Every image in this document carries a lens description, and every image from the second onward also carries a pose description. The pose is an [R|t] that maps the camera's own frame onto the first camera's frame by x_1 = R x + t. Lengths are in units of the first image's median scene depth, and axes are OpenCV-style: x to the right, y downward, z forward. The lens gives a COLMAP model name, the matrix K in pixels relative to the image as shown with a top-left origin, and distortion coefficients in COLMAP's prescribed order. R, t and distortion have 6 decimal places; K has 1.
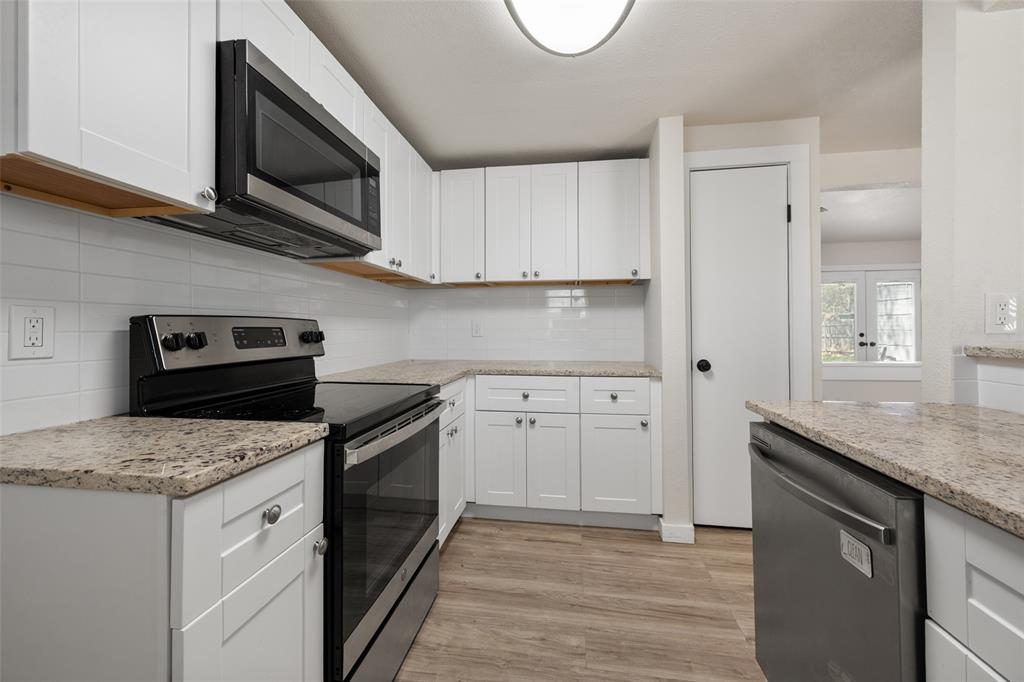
lens RADIAL K [[408.8, 0, 513.5], [0, 408.8, 328.6], [0, 0, 1]] dist [-0.002143, 0.000920]
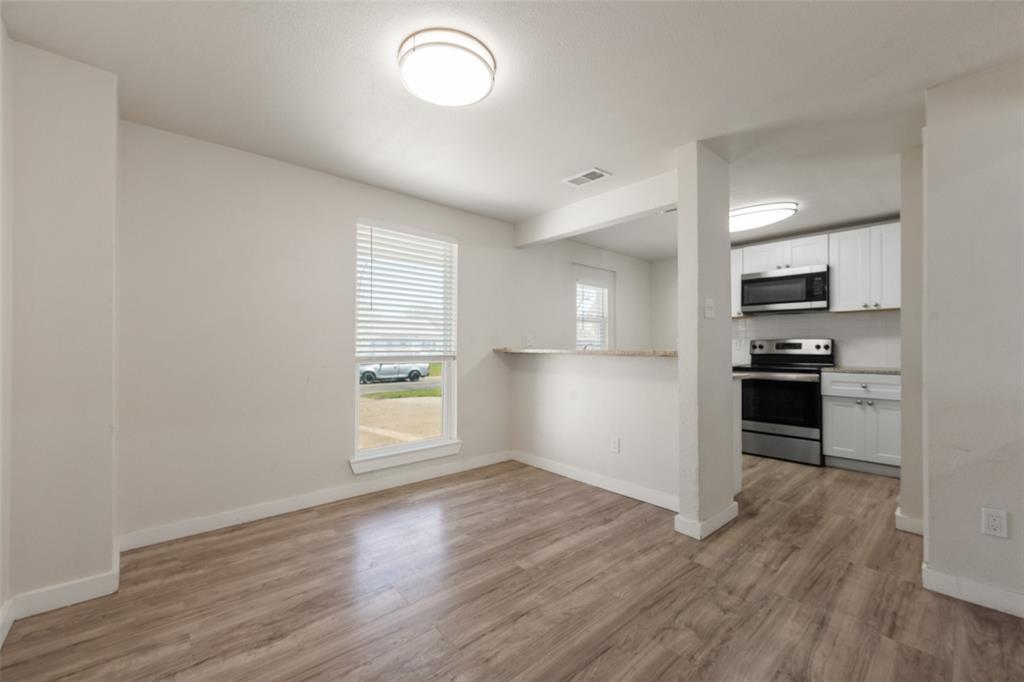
lens RADIAL K [[408.8, 0, 511.5], [0, 408.8, 347.6], [0, 0, 1]] dist [-0.002143, 0.000920]
pose [[-0.629238, 0.007352, -0.777178, 2.339145], [0.005449, 0.999972, 0.005048, 0.004633], [0.777194, -0.001058, -0.629261, 1.026374]]
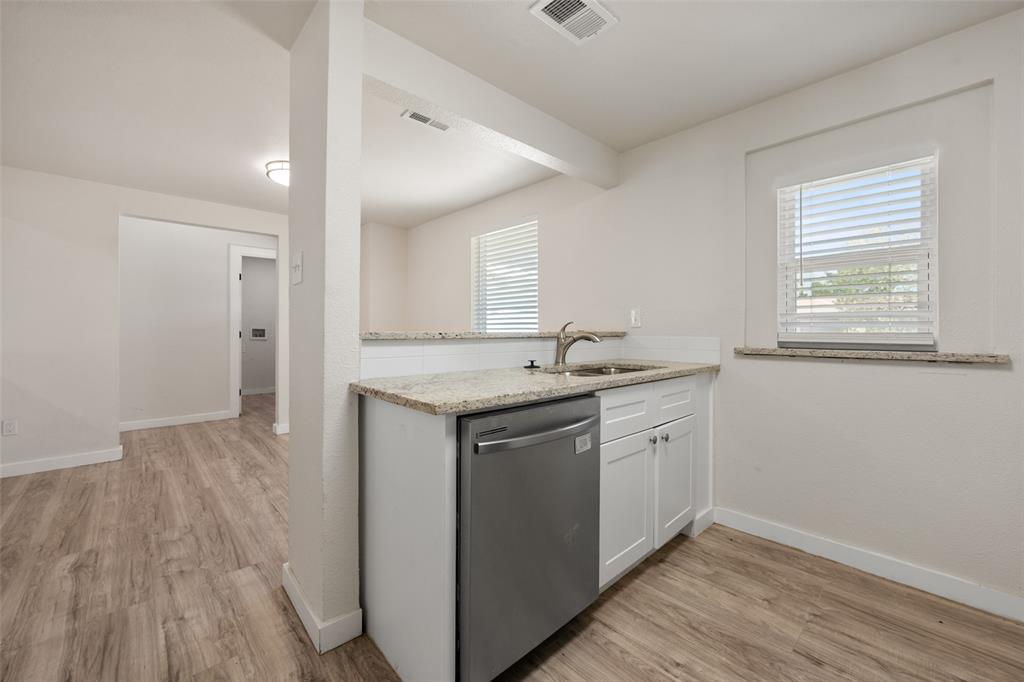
lens RADIAL K [[408.8, 0, 510.6], [0, 408.8, 332.7], [0, 0, 1]] dist [-0.002143, 0.000920]
pose [[-0.792082, 0.004042, 0.610401, 0.000424], [0.000379, 0.999981, -0.006131, 0.034301], [-0.610414, -0.004624, -0.792069, 1.114291]]
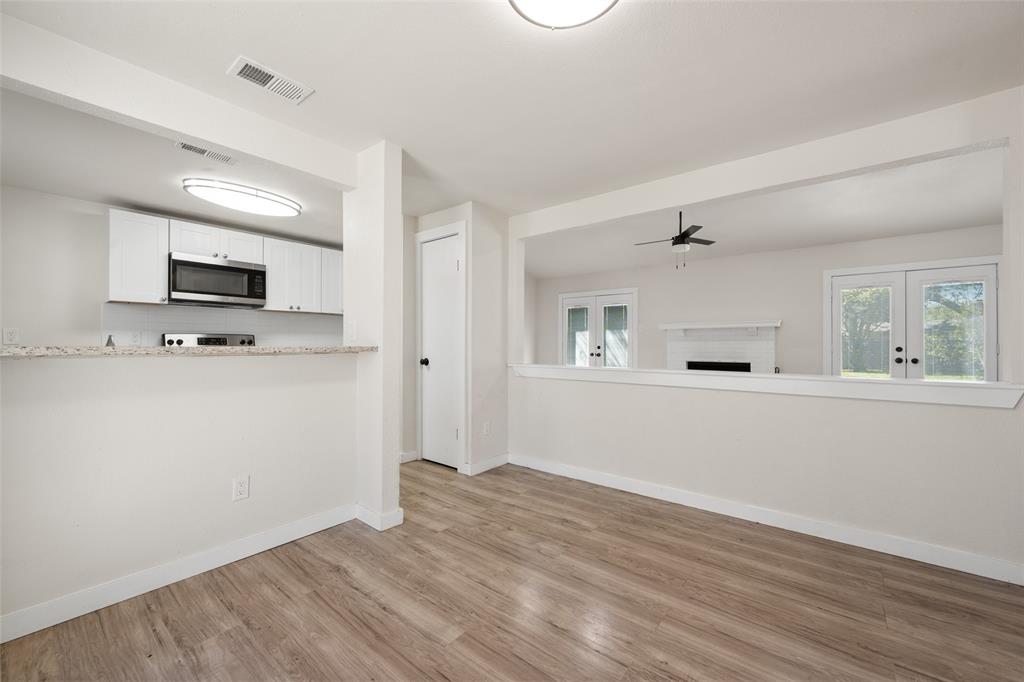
lens RADIAL K [[408.8, 0, 510.3], [0, 408.8, 336.2], [0, 0, 1]] dist [-0.002143, 0.000920]
pose [[0.868020, -0.001121, -0.496528, 1.971743], [-0.004822, 0.999931, -0.010688, 0.005168], [0.496506, 0.011672, 0.867955, -0.315144]]
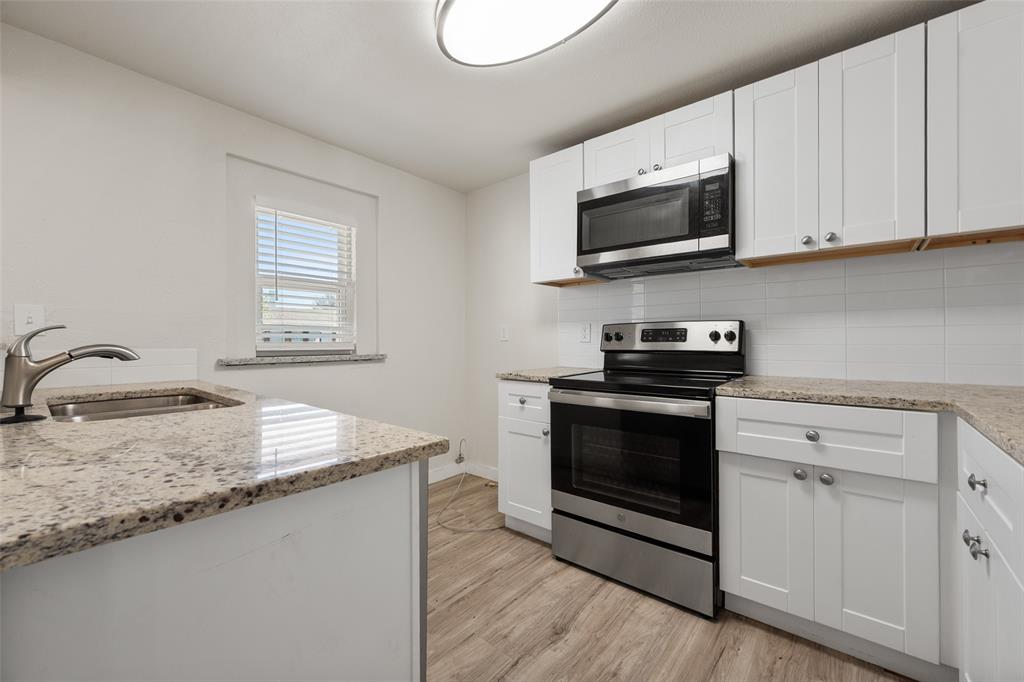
lens RADIAL K [[408.8, 0, 520.0], [0, 408.8, 342.3], [0, 0, 1]] dist [-0.002143, 0.000920]
pose [[-0.502541, 0.011633, -0.864475, 0.751248], [0.008030, 0.999929, 0.008788, 0.022681], [0.864516, -0.002526, -0.502599, 1.021306]]
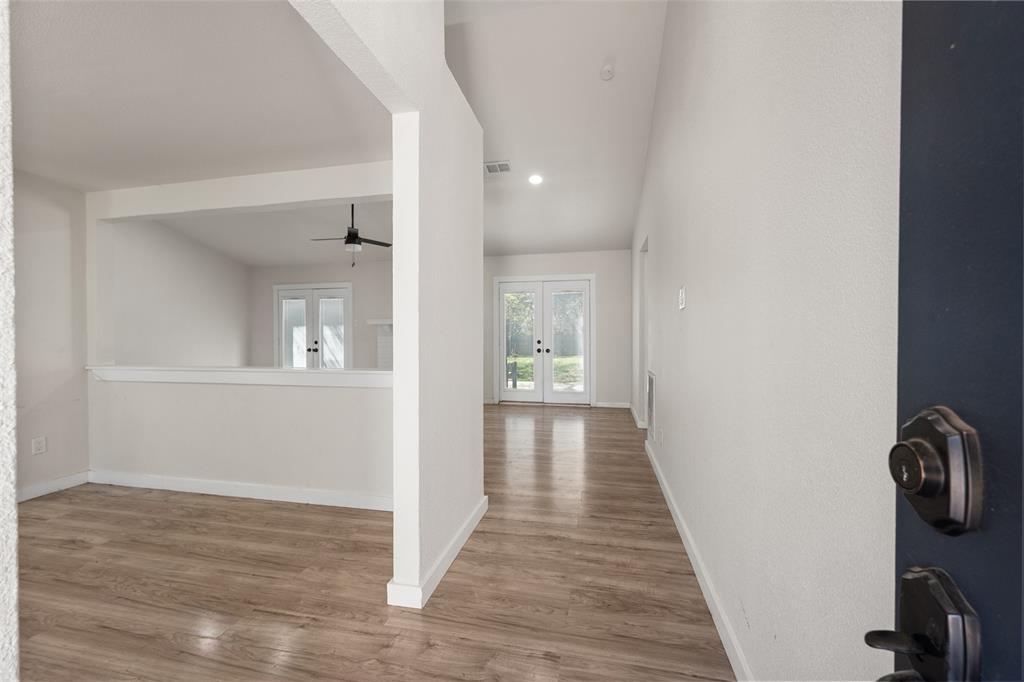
lens RADIAL K [[408.8, 0, 510.7], [0, 408.8, 338.8], [0, 0, 1]] dist [-0.002143, 0.000920]
pose [[0.998402, 0.000939, -0.056511, 2.833924], [-0.000261, 0.999928, 0.011993, -0.017436], [0.056518, -0.011959, 0.998330, -0.172644]]
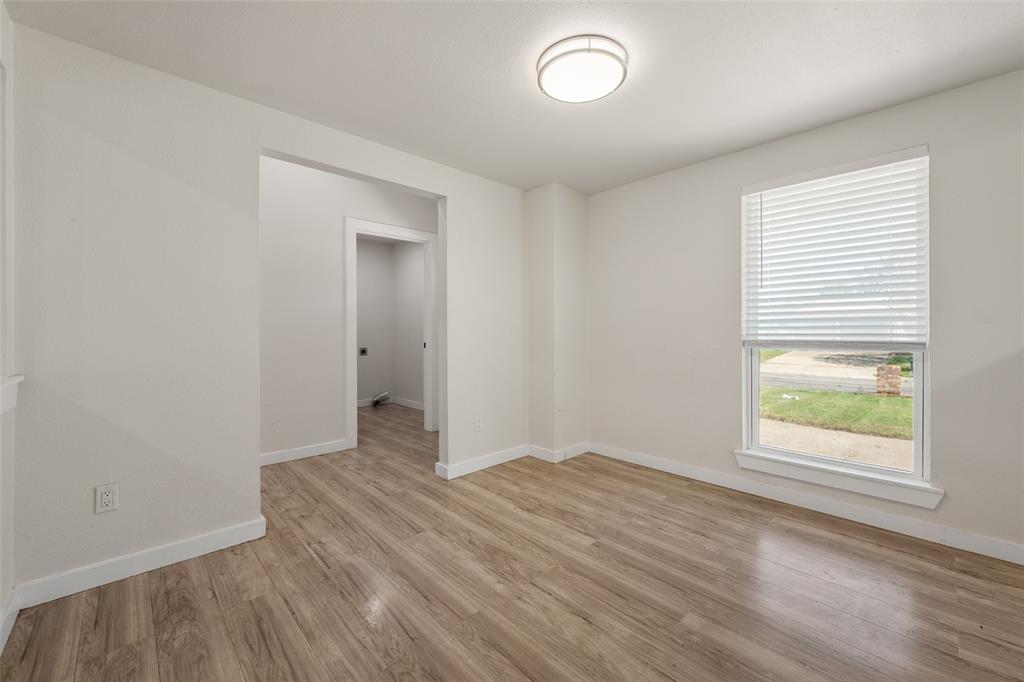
lens RADIAL K [[408.8, 0, 509.0], [0, 408.8, 331.5], [0, 0, 1]] dist [-0.002143, 0.000920]
pose [[-0.794717, 0.010020, 0.606897, 1.244097], [0.004733, 0.999936, -0.010311, 0.025490], [-0.606961, -0.005322, -0.794714, 1.230636]]
